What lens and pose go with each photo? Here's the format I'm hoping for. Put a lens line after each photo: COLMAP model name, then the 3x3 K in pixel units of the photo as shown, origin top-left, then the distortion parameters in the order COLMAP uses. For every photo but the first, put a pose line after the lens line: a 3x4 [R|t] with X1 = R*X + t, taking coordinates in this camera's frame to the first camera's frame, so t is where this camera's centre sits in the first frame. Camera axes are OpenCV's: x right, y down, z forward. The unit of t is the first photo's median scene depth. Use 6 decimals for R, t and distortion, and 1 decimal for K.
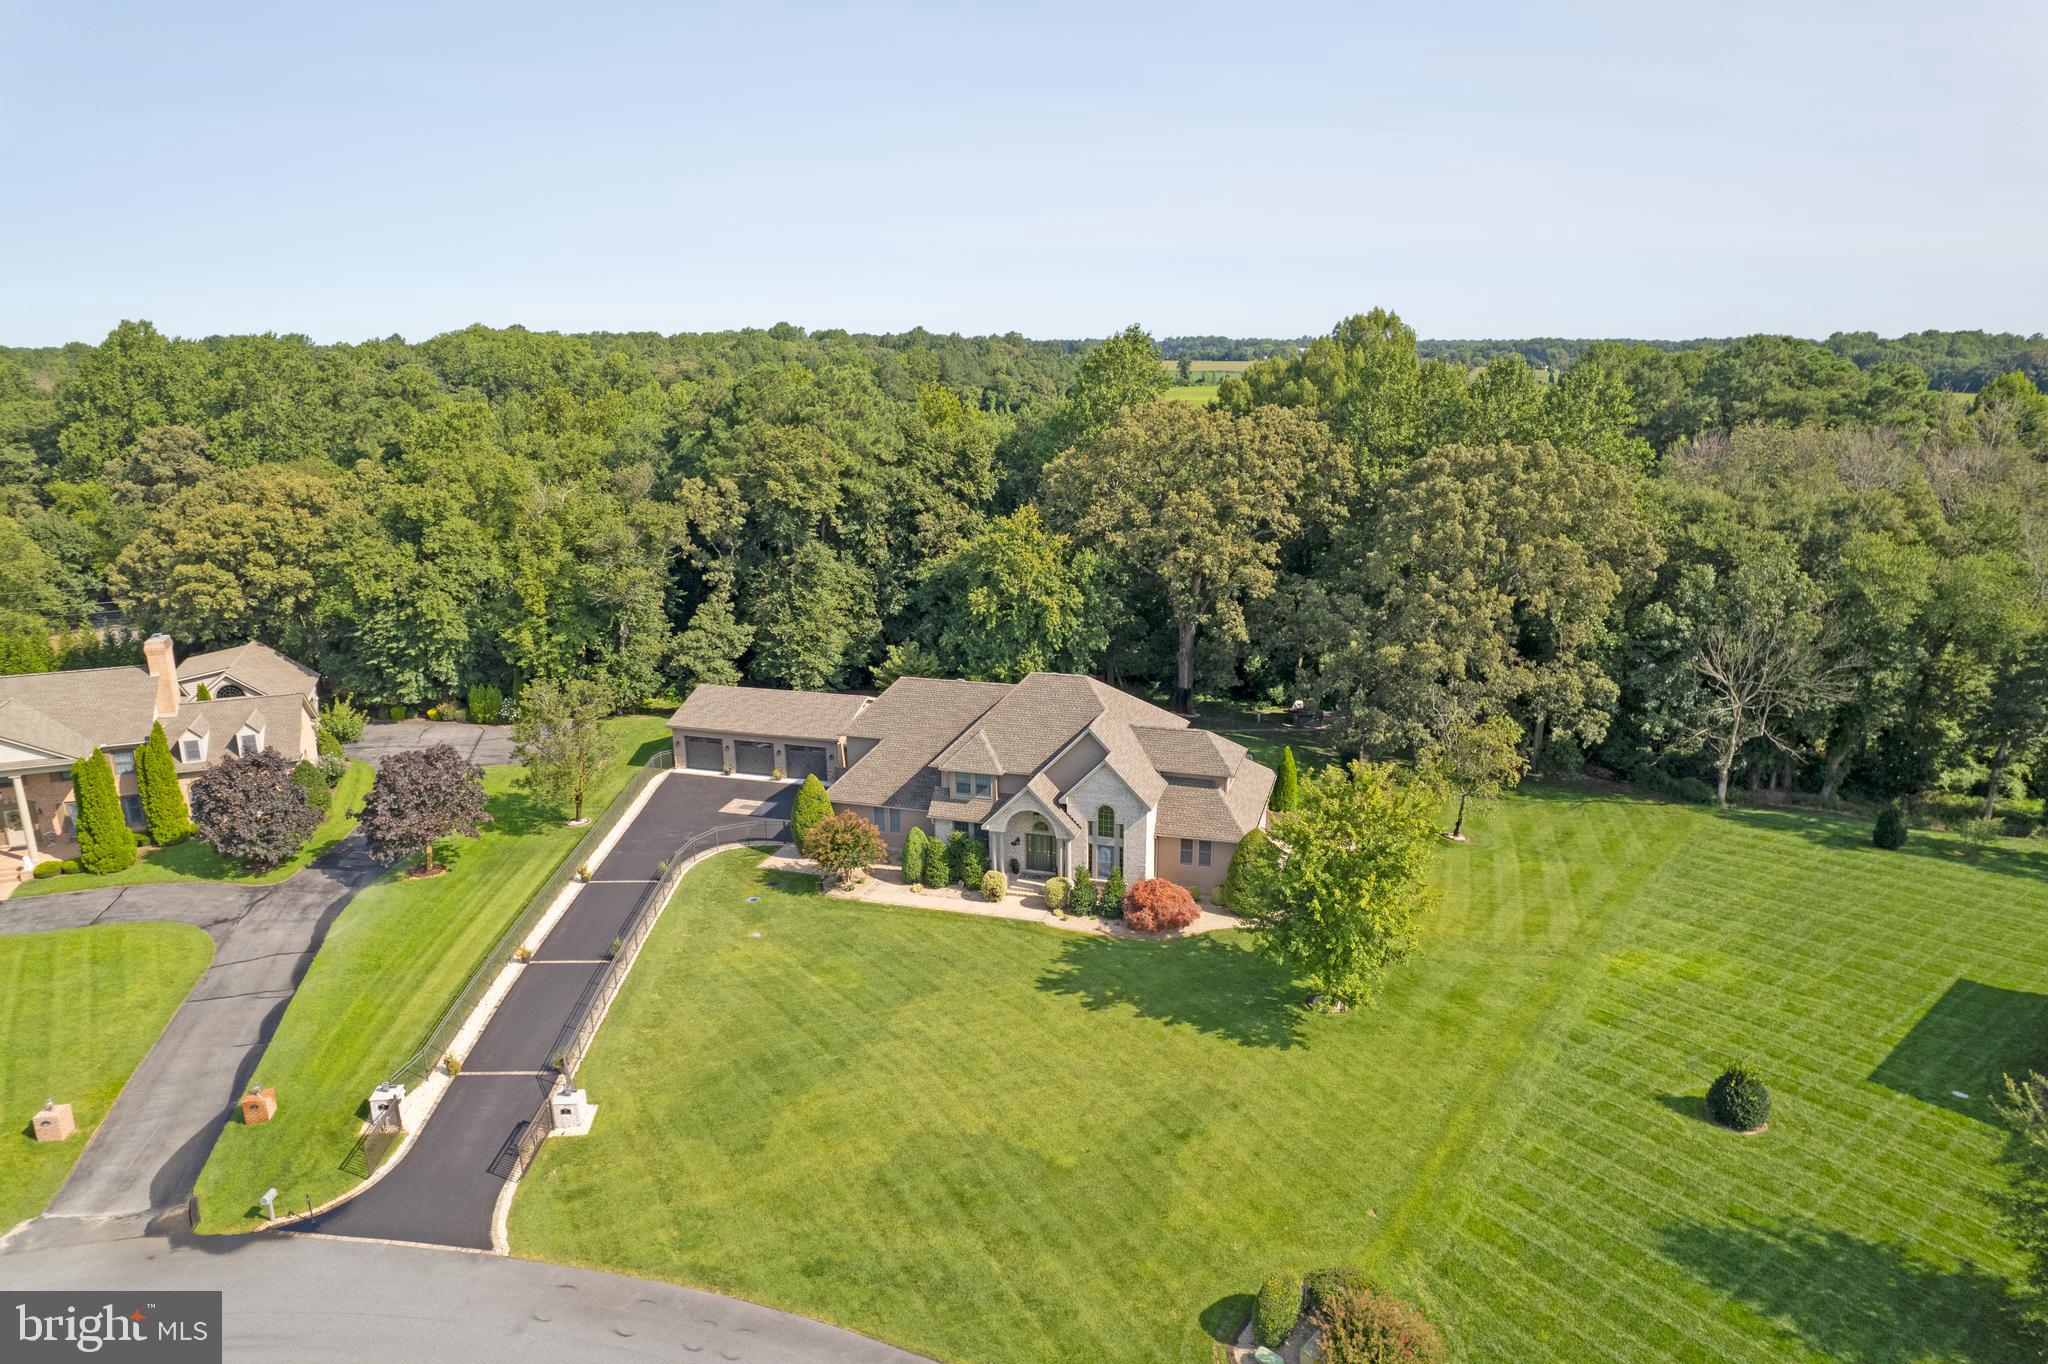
lens RADIAL K [[1312.2, 0, 1019.1], [0, 1312.2, 690.4], [0, 0, 1]] dist [-0.078135, 0.066341]
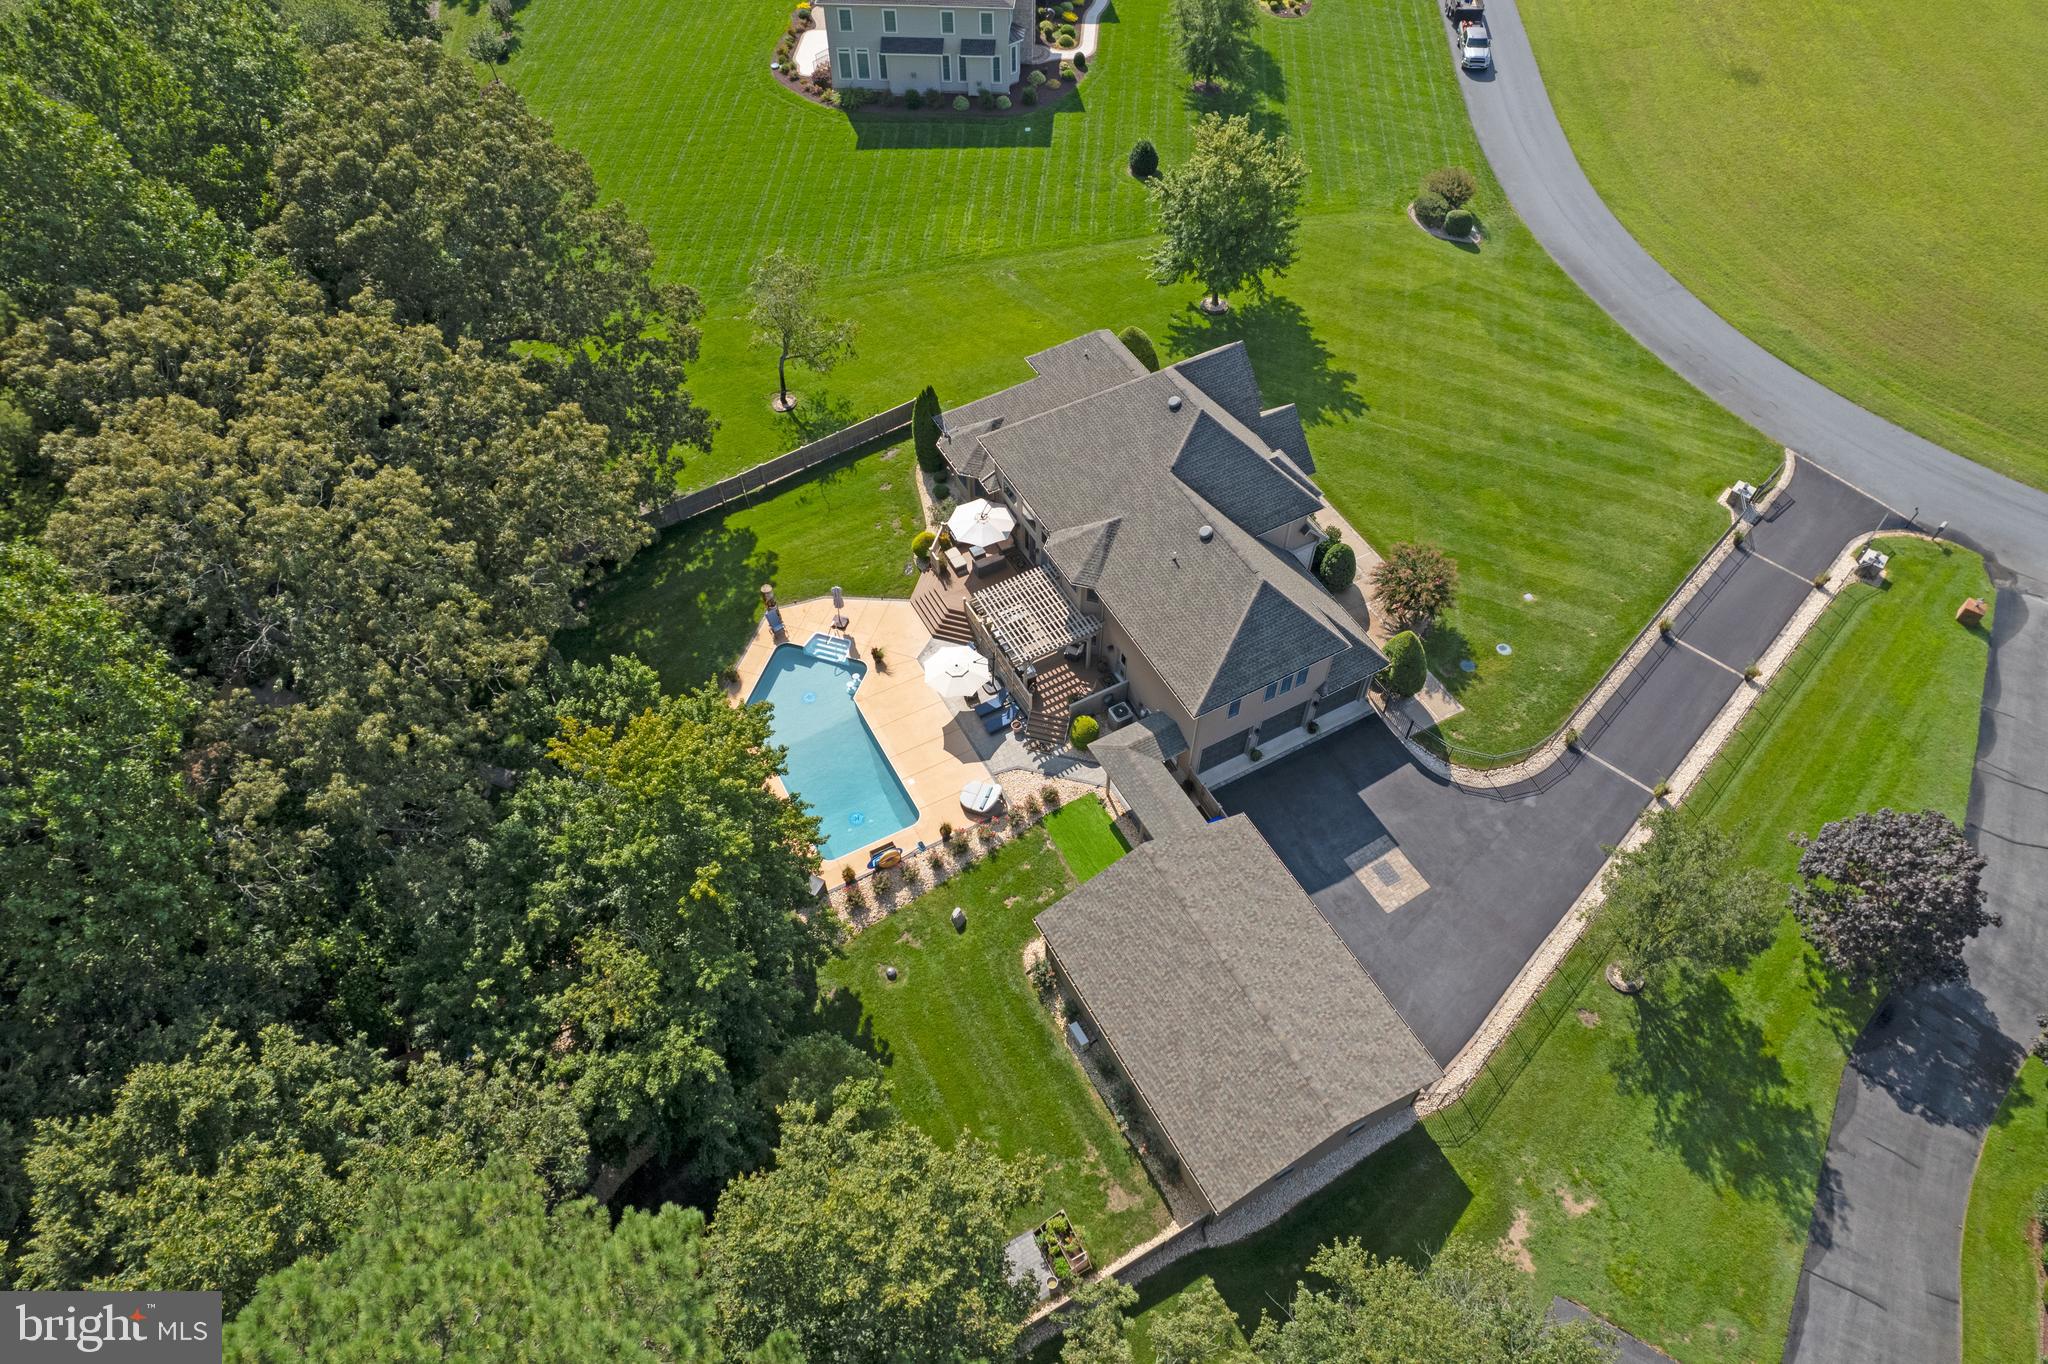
lens RADIAL K [[1312.2, 0, 1017.6], [0, 1312.2, 690.1], [0, 0, 1]] dist [-0.078135, 0.066341]
pose [[-0.710771, -0.549359, 0.439328, -0.303506], [0.193969, 0.447274, 0.873111, -0.558546], [-0.676151, 0.705797, -0.211351, 1.154891]]
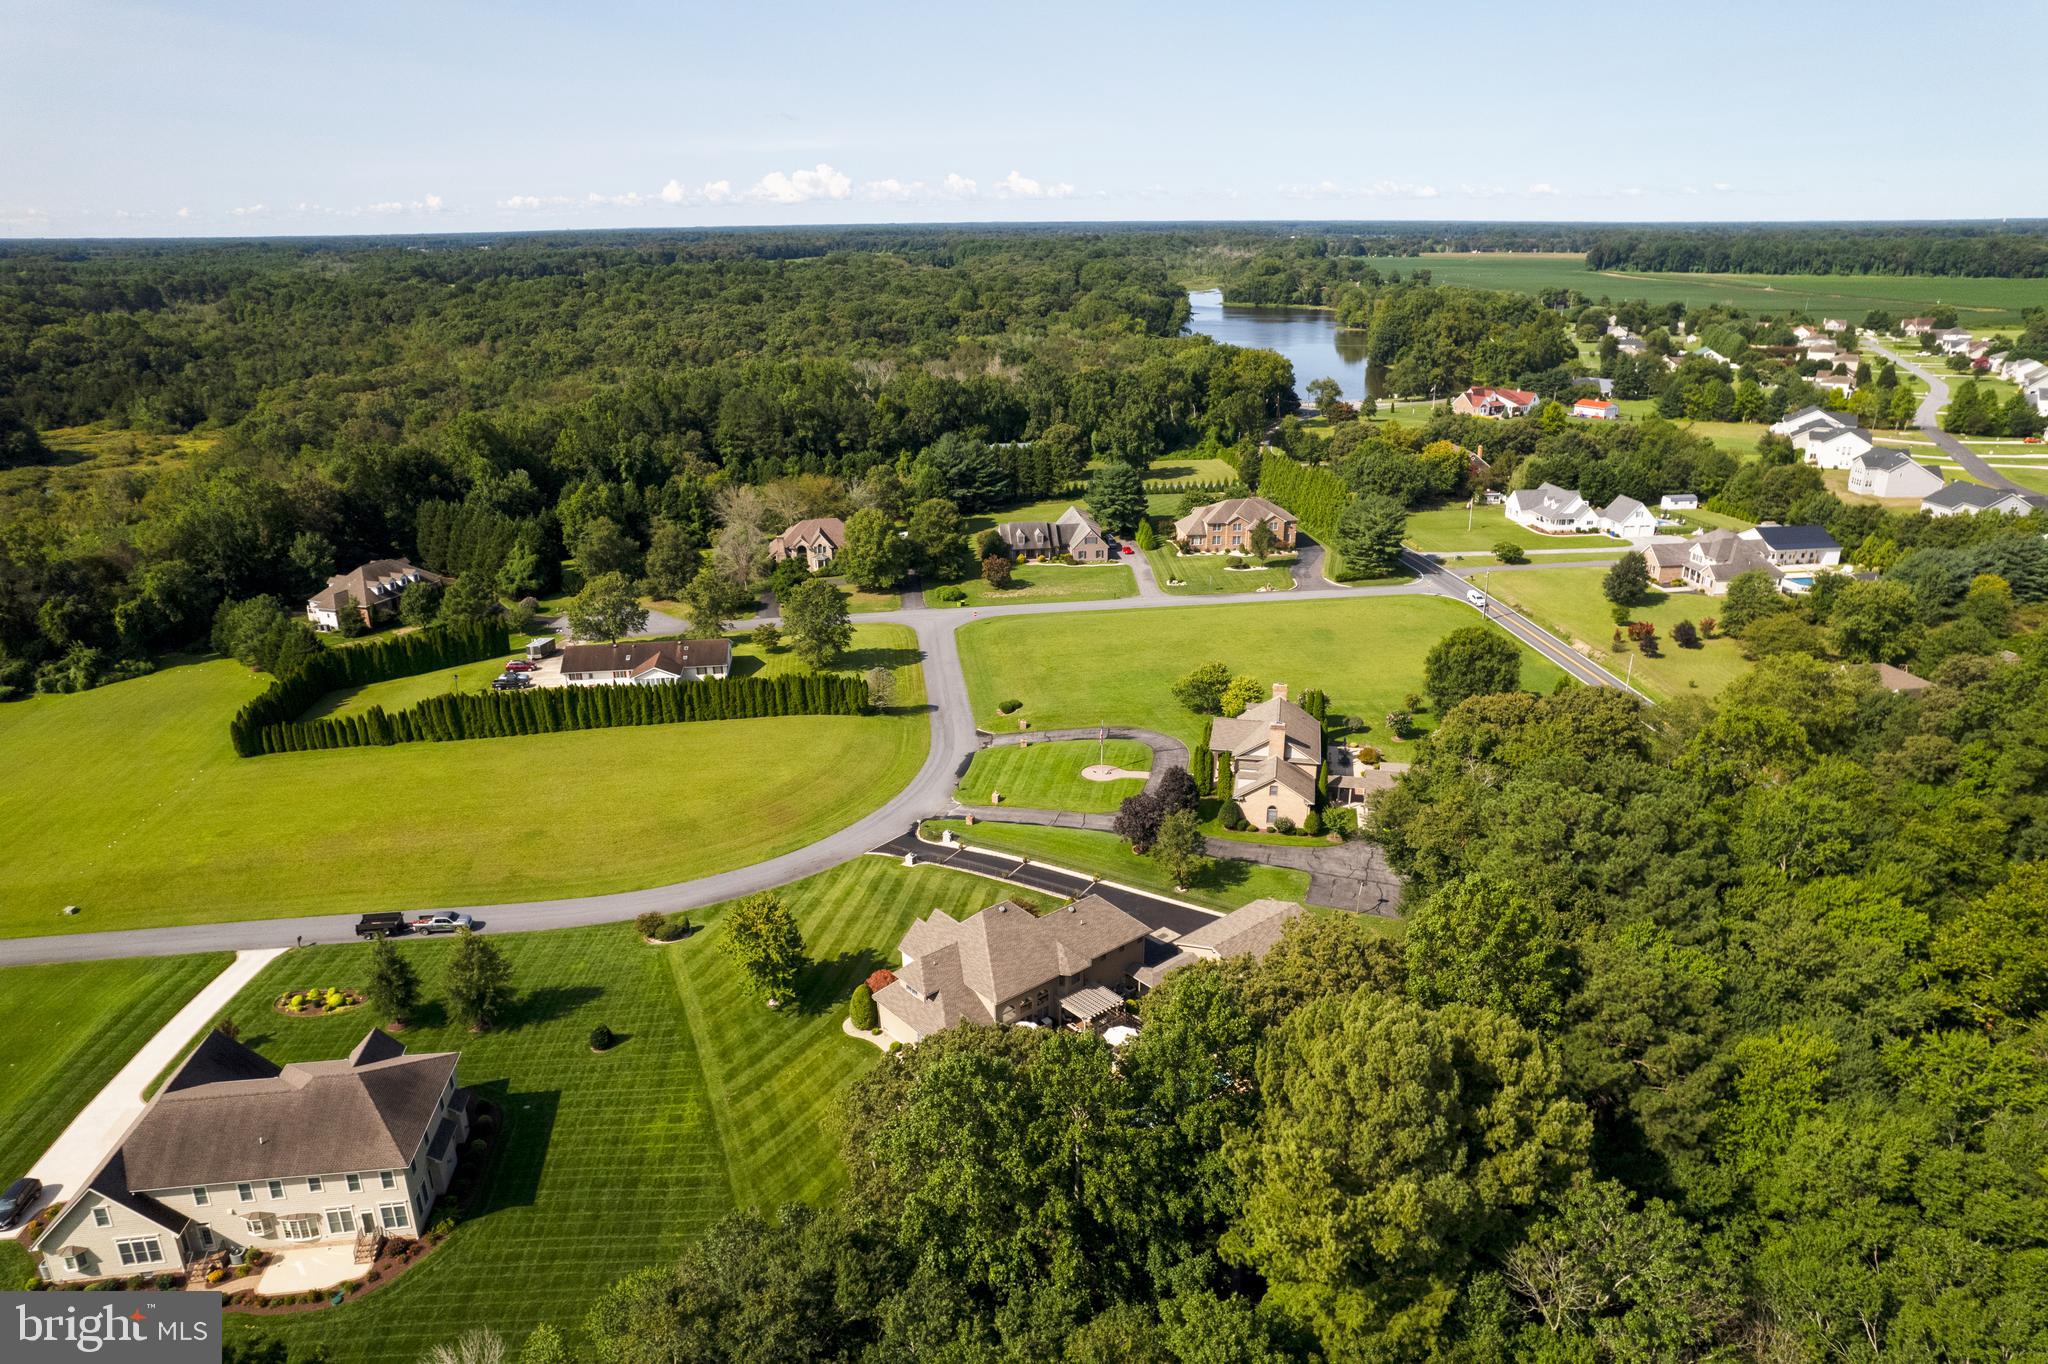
lens RADIAL K [[1312.2, 0, 1019.6], [0, 1312.2, 683.3], [0, 0, 1]] dist [-0.078135, 0.066341]
pose [[-0.546255, 0.294166, -0.784265, 1.045306], [-0.200719, 0.863052, 0.463522, -0.876182], [0.813214, 0.410618, -0.412402, 1.343127]]
